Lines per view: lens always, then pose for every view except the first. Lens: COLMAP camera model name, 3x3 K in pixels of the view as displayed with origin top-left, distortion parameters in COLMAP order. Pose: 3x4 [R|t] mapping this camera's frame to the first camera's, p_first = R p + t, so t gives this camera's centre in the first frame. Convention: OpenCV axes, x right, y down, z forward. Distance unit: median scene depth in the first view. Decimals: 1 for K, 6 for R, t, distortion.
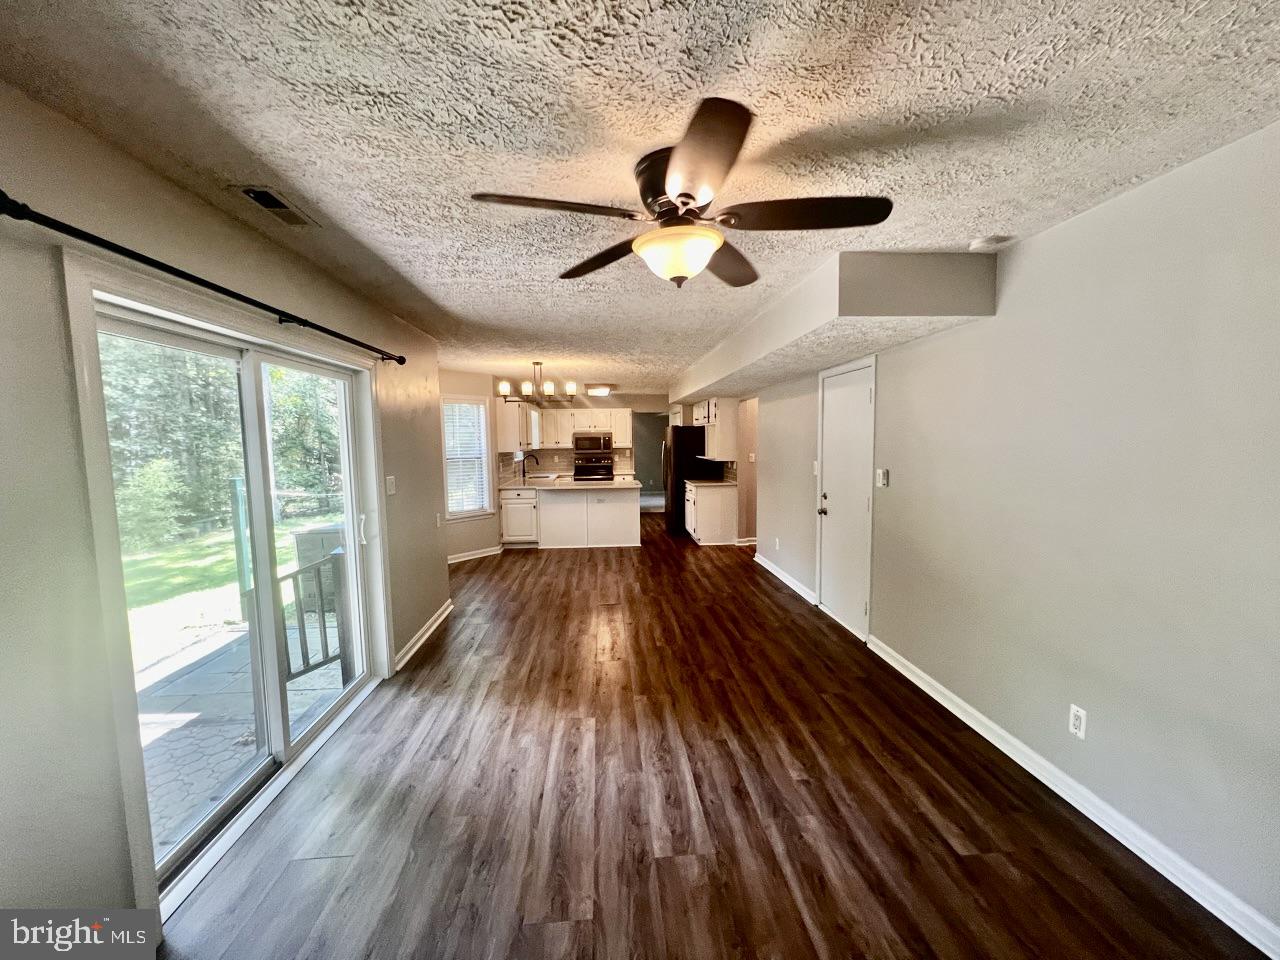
lens RADIAL K [[512.6, 0, 638.4], [0, 512.6, 481.1], [0, 0, 1]] dist [-0.000265, -0.000309]
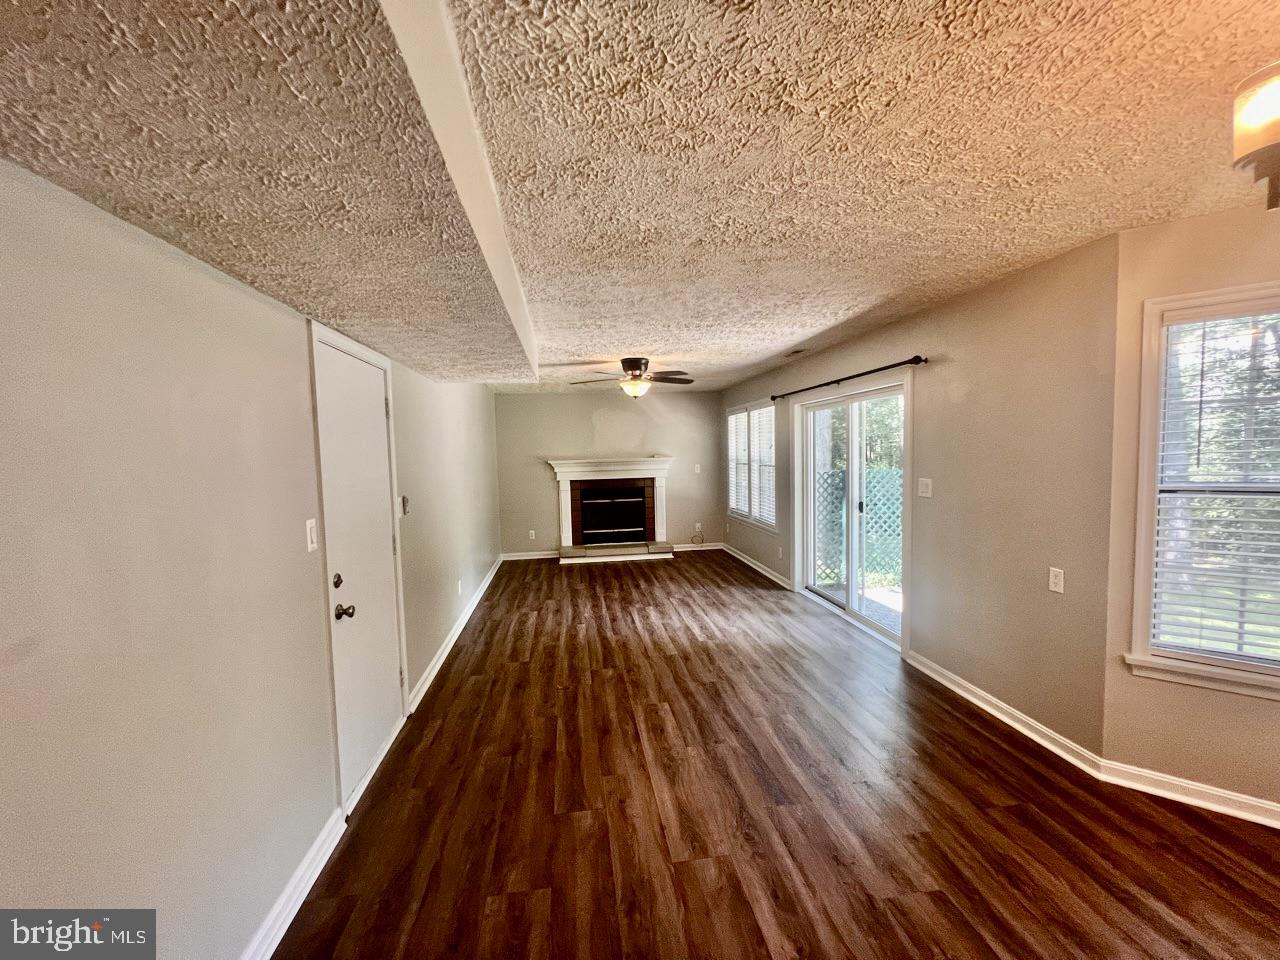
lens RADIAL K [[512.6, 0, 639.7], [0, 512.6, 484.7], [0, 0, 1]] dist [-0.000265, -0.000309]
pose [[-0.996853, 0.046664, -0.064086, 0.188285], [0.036857, 0.988527, 0.146476, -0.234180], [0.070186, 0.143653, -0.987136, 2.829631]]
